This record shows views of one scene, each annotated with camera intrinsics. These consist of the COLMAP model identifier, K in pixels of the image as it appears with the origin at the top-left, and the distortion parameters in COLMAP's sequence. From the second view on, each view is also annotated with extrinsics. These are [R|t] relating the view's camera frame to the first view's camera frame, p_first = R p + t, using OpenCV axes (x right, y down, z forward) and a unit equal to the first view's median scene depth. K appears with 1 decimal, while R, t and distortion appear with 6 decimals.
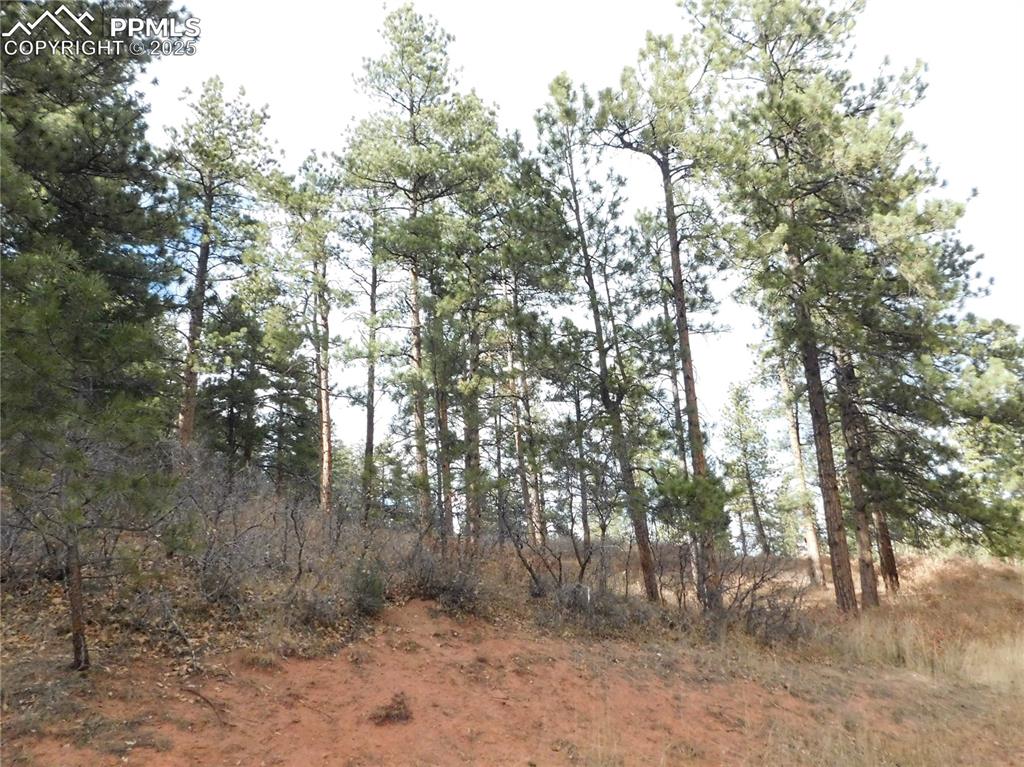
lens RADIAL K [[678.2, 0, 514.0], [0, 678.2, 382.4], [0, 0, 1]] dist [-0.069797, 0.054297]
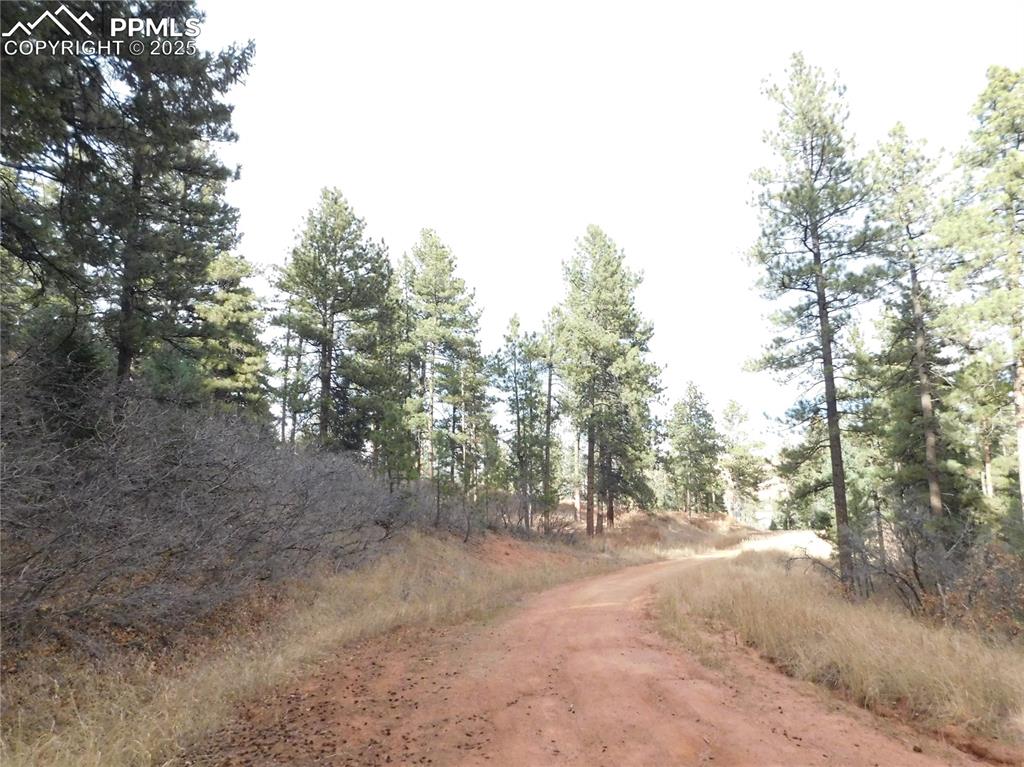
lens RADIAL K [[678.2, 0, 511.3], [0, 678.2, 384.5], [0, 0, 1]] dist [-0.069797, 0.054297]
pose [[0.942987, 0.099809, 0.317511, -0.543744], [-0.140266, 0.984297, 0.107167, -0.376299], [-0.301829, -0.145593, 0.942179, -1.037621]]
